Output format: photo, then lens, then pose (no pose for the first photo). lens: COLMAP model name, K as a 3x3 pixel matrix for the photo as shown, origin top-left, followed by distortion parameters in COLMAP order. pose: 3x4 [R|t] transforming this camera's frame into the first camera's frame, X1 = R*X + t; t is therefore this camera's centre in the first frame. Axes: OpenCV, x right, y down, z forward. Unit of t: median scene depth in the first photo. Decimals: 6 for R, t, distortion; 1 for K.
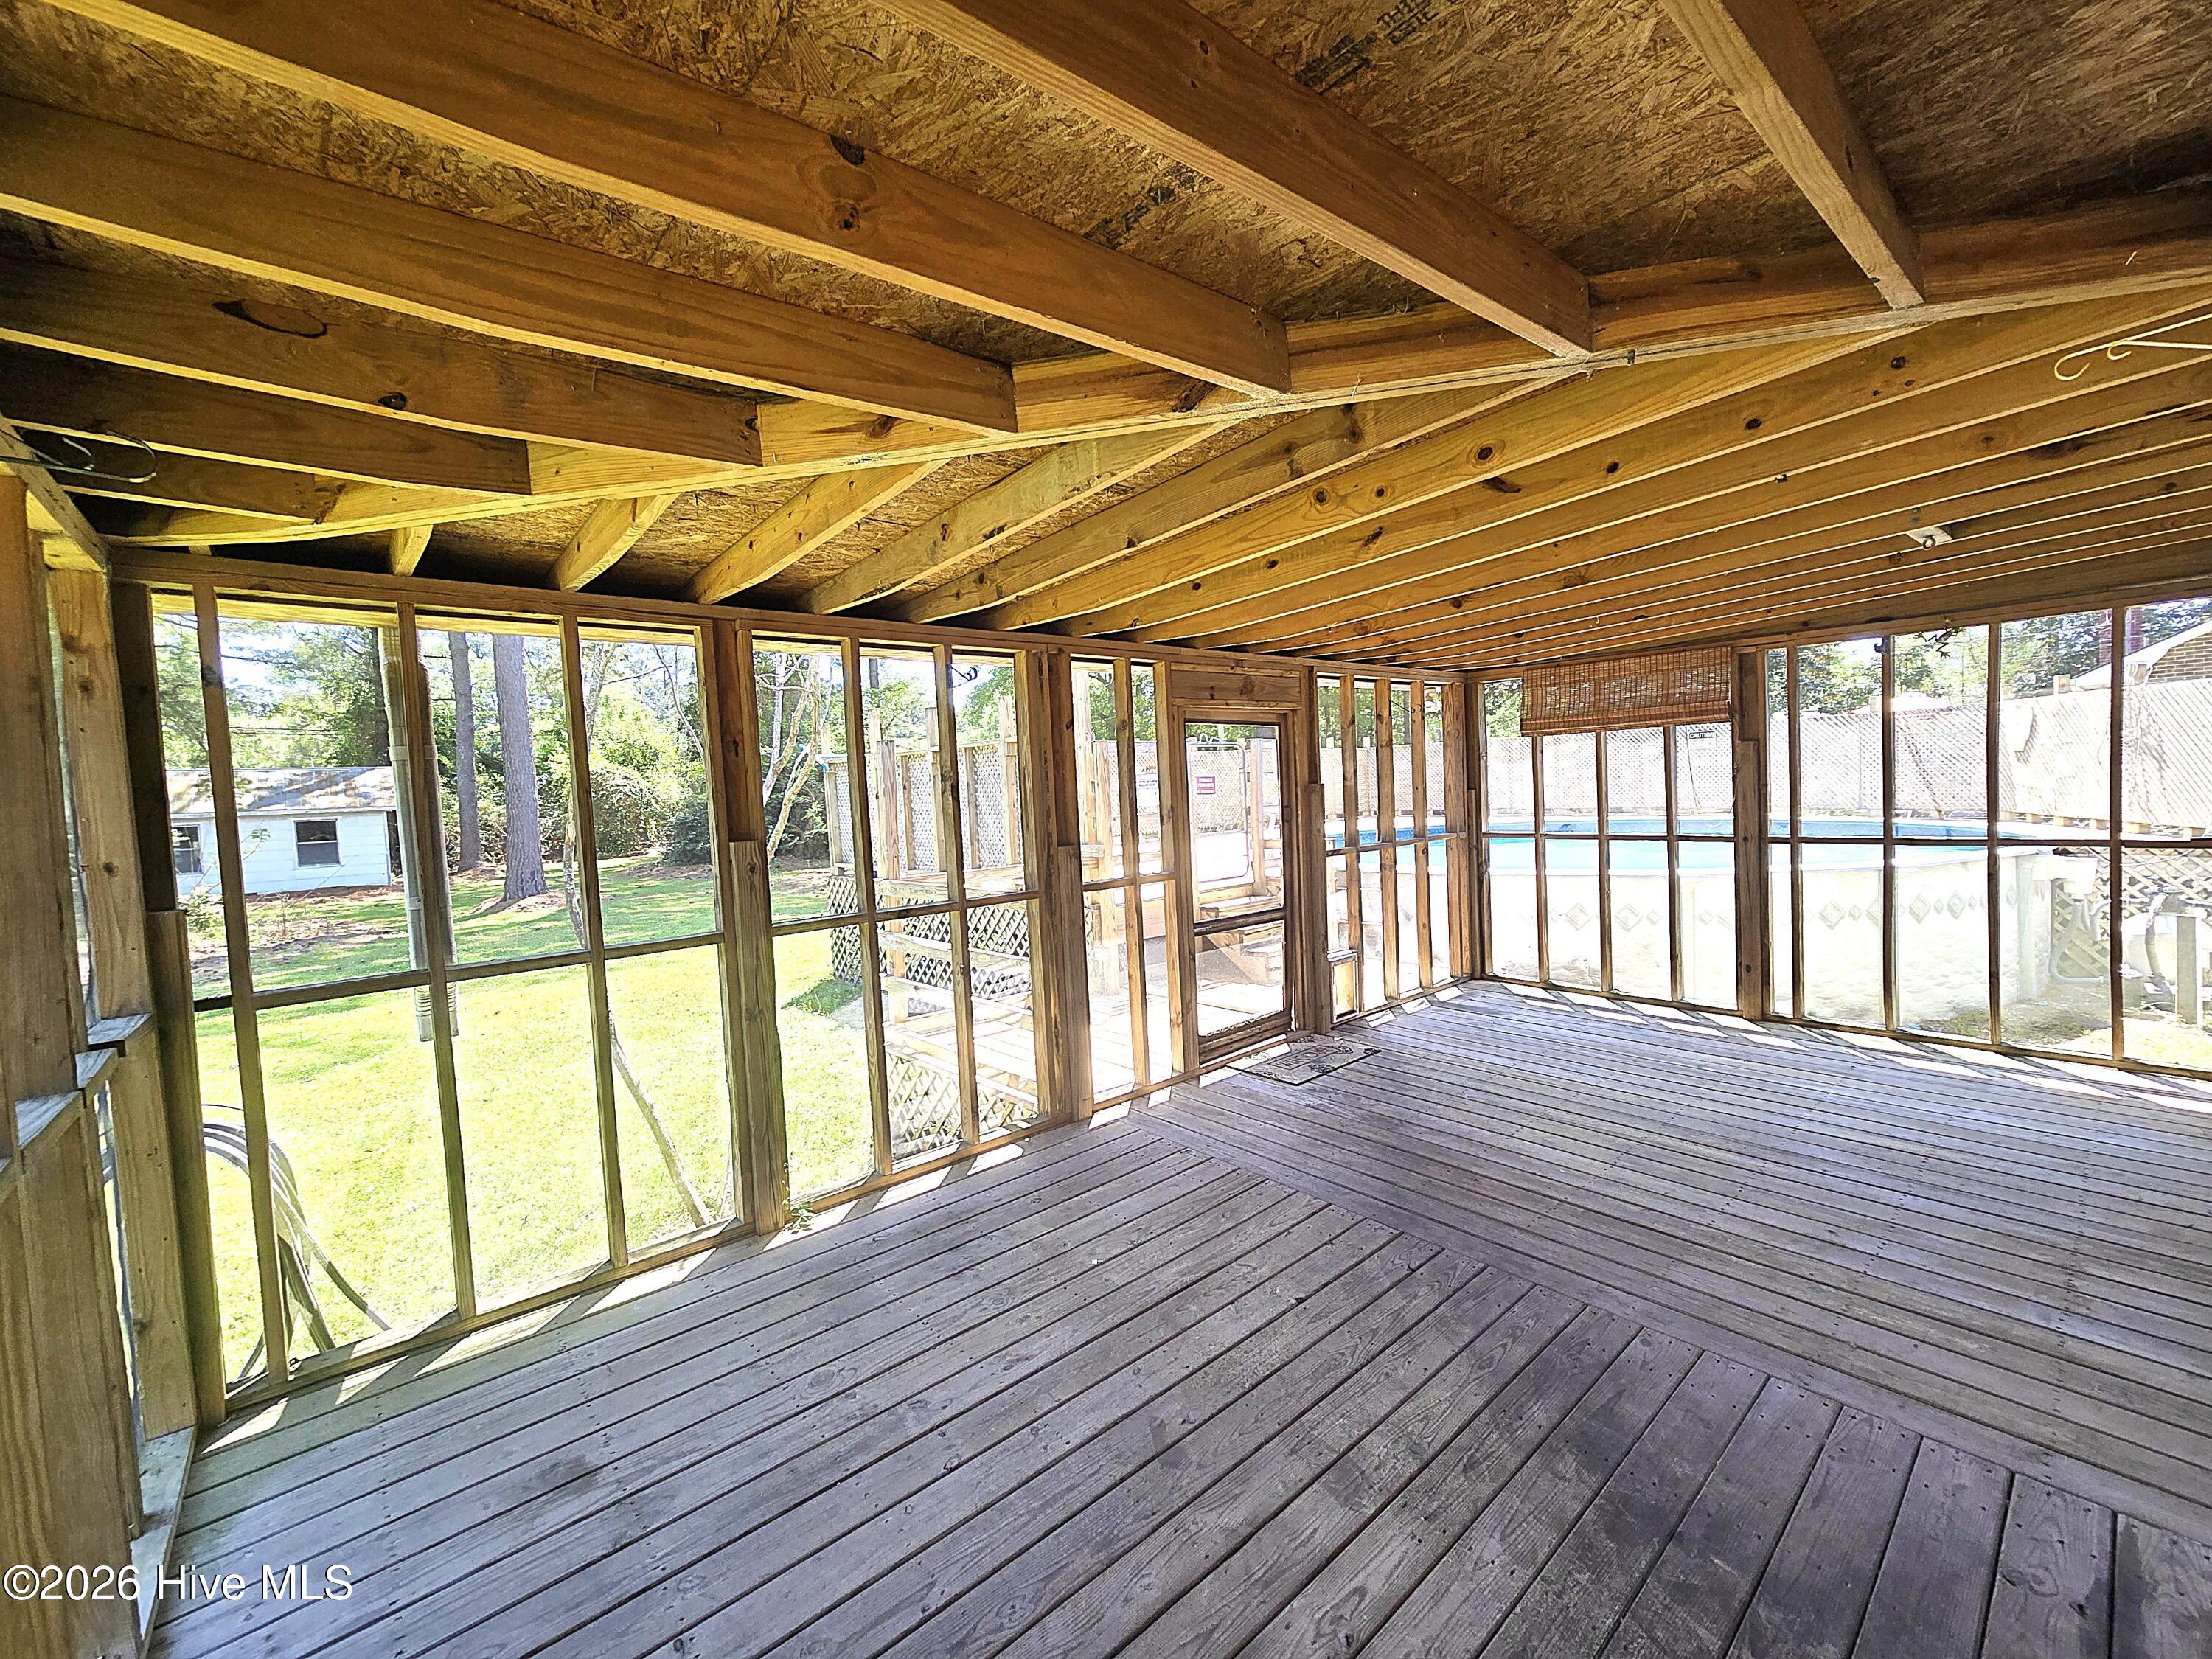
lens RADIAL K [[861.2, 0, 1113.2], [0, 861.2, 832.0], [0, 0, 1]] dist [-0.003555, 0.000245]
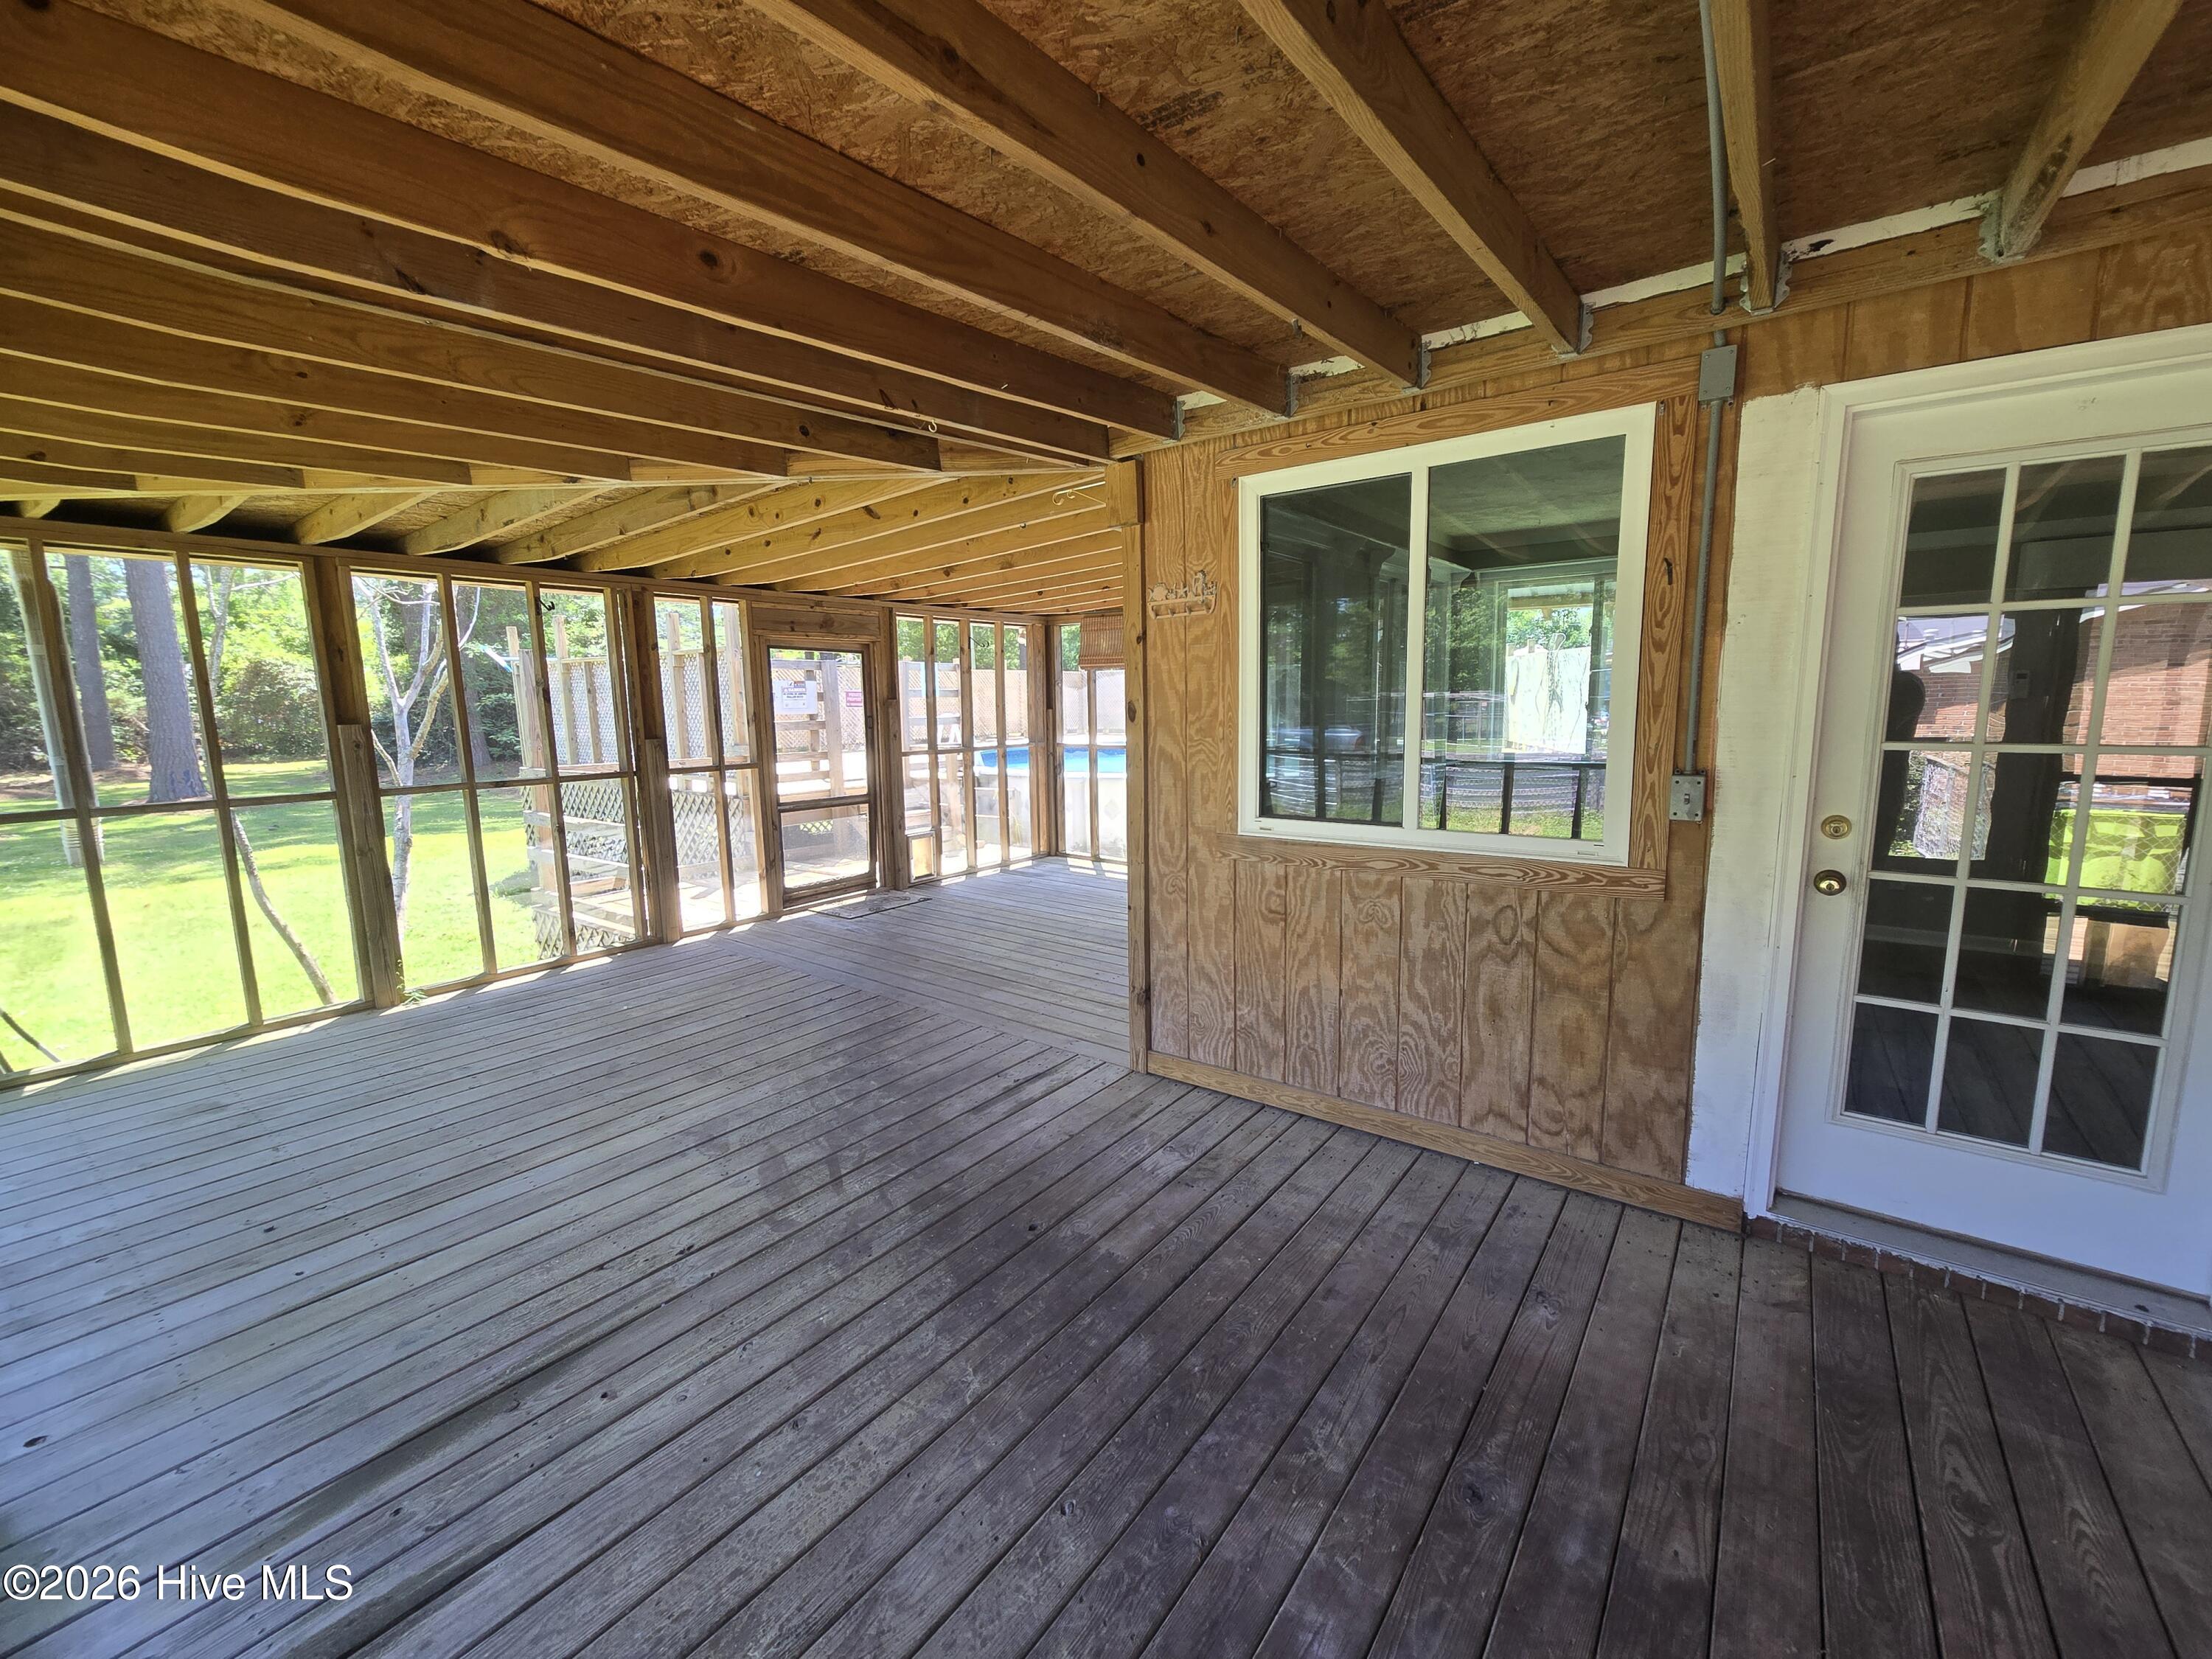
lens RADIAL K [[861.2, 0, 1099.2], [0, 861.2, 824.1], [0, 0, 1]] dist [-0.003555, 0.000245]
pose [[0.976035, 0.005016, 0.217557, 0.358528], [-0.023572, 0.996289, 0.082779, 0.022723], [-0.216335, -0.085924, 0.972531, -0.489547]]
